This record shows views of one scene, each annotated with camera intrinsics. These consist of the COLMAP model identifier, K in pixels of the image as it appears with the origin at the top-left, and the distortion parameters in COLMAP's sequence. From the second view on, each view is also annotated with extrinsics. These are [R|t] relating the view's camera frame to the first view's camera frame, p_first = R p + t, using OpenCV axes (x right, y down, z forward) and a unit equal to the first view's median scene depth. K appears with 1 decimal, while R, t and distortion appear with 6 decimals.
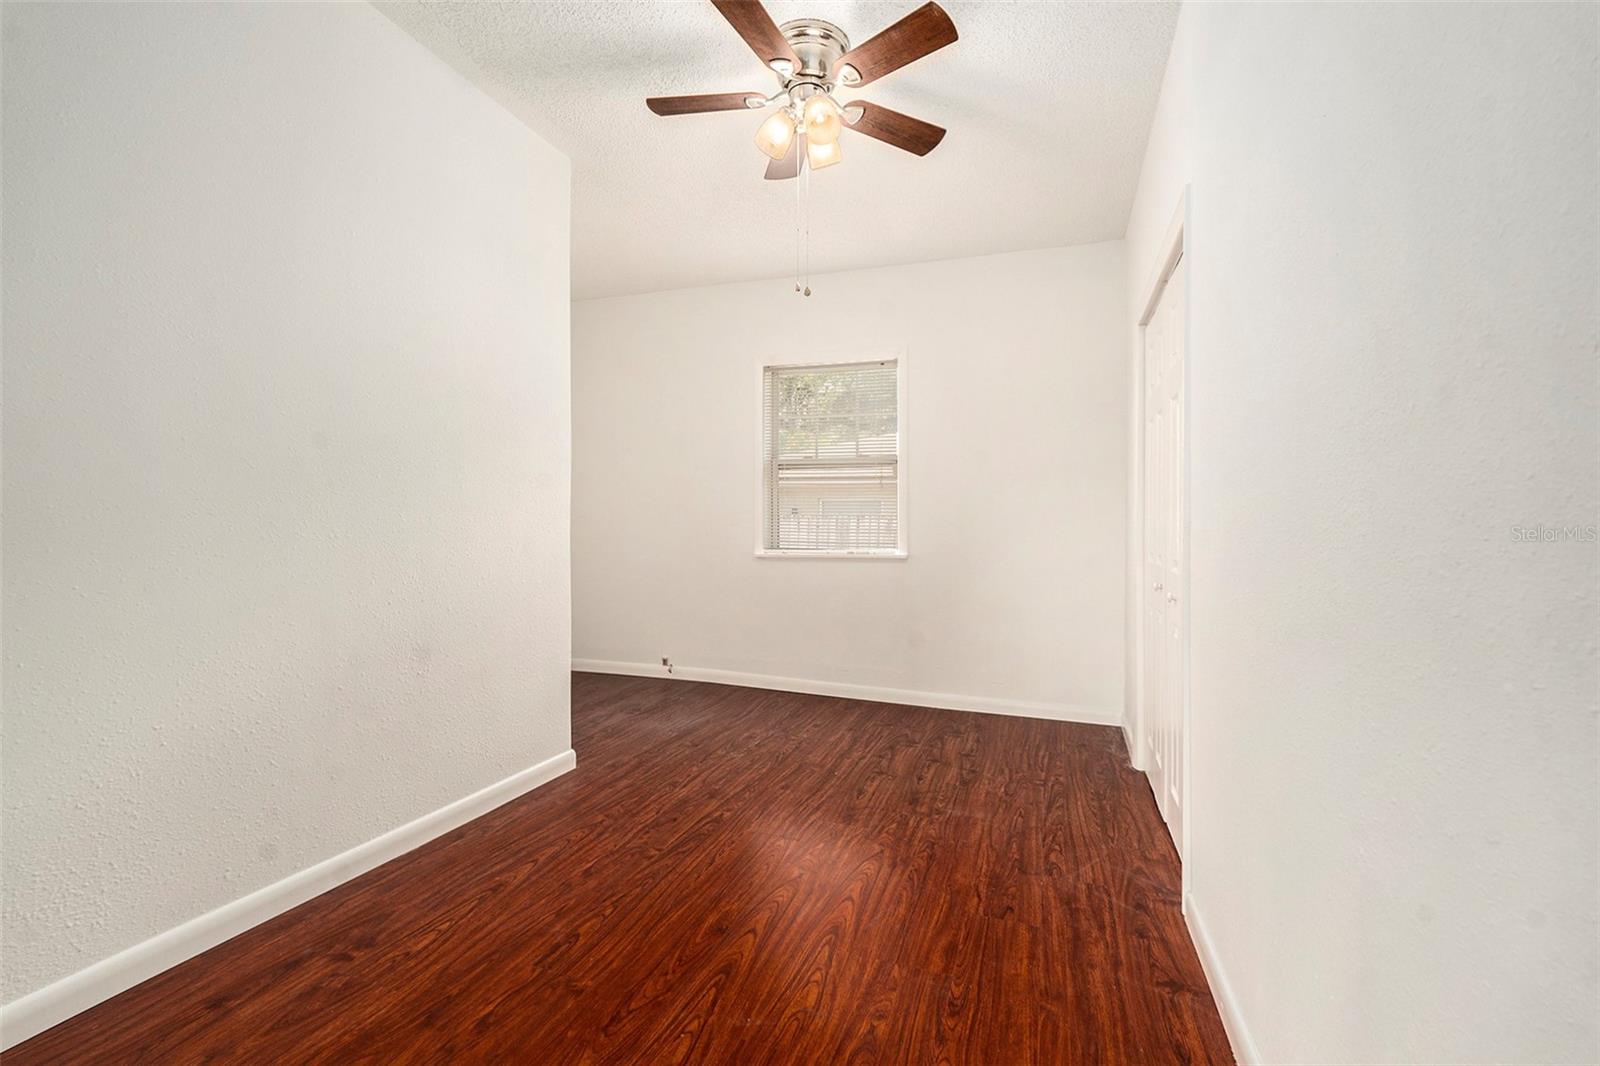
lens RADIAL K [[702.2, 0, 799.4], [0, 702.2, 525.7], [0, 0, 1]] dist [0.004671, -0.000440]
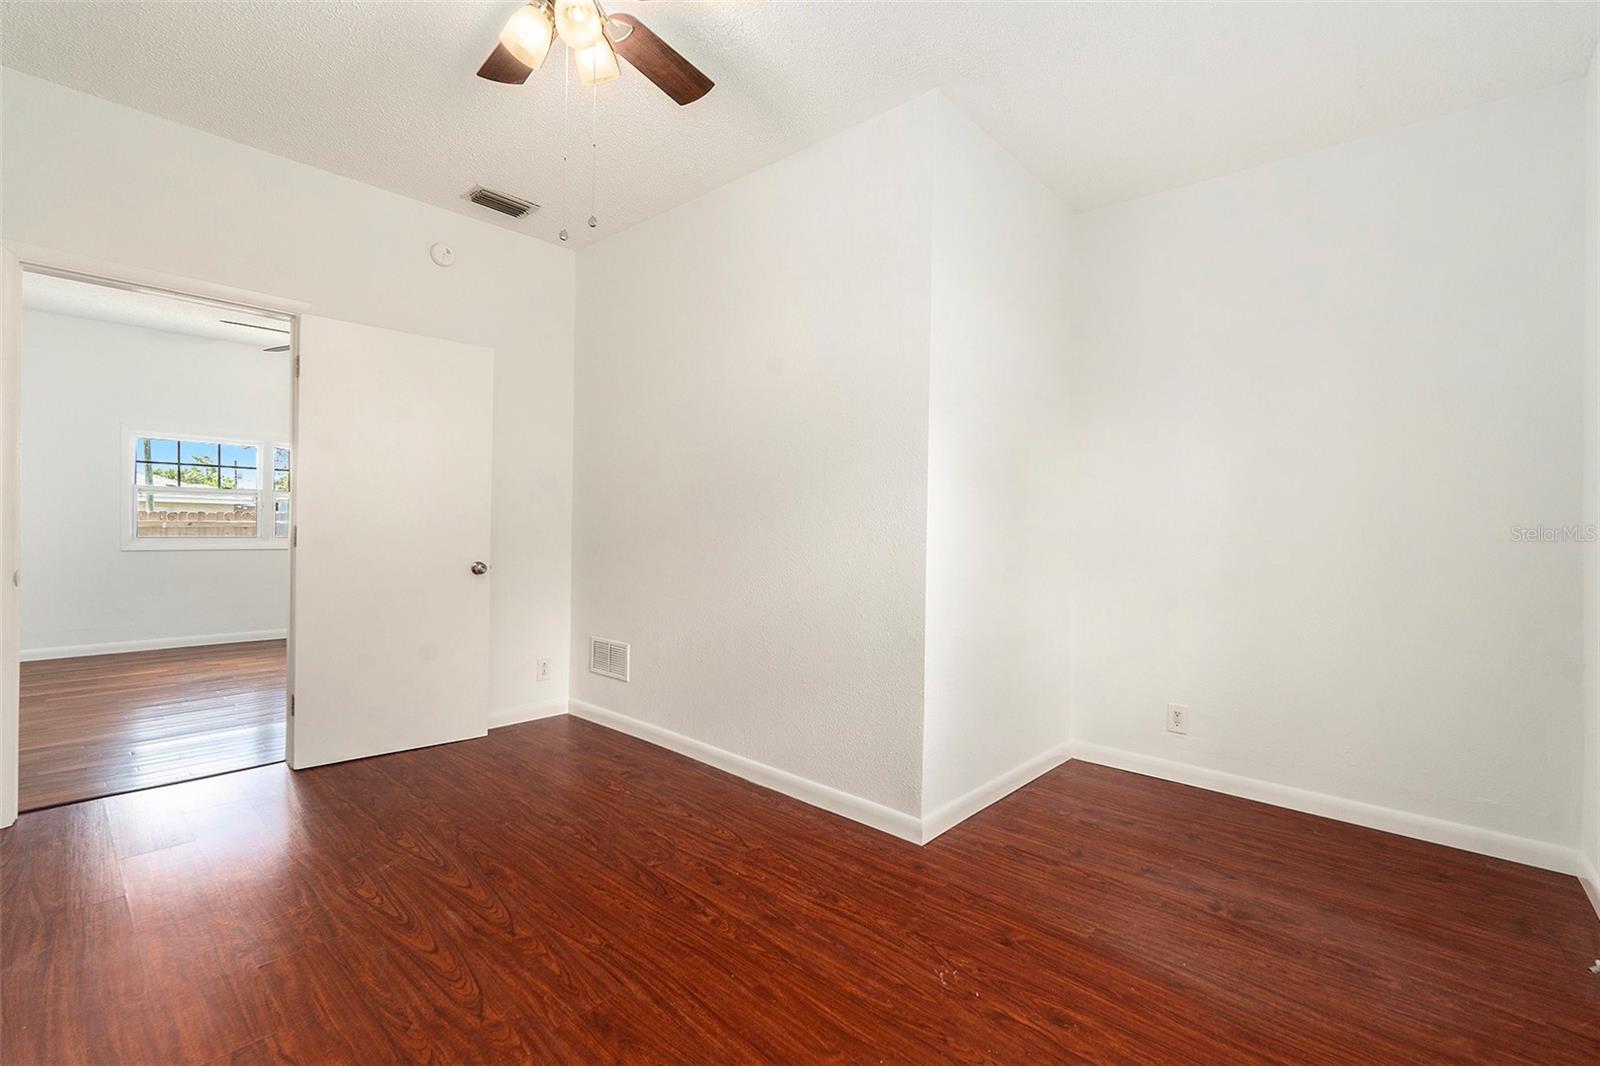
lens RADIAL K [[702.2, 0, 797.1], [0, 702.2, 533.5], [0, 0, 1]] dist [0.004671, -0.000440]
pose [[-0.388816, -0.007709, -0.921283, 0.581167], [-0.019982, 0.999800, 0.000068, -0.012338], [0.921099, 0.018435, -0.388892, 1.415197]]
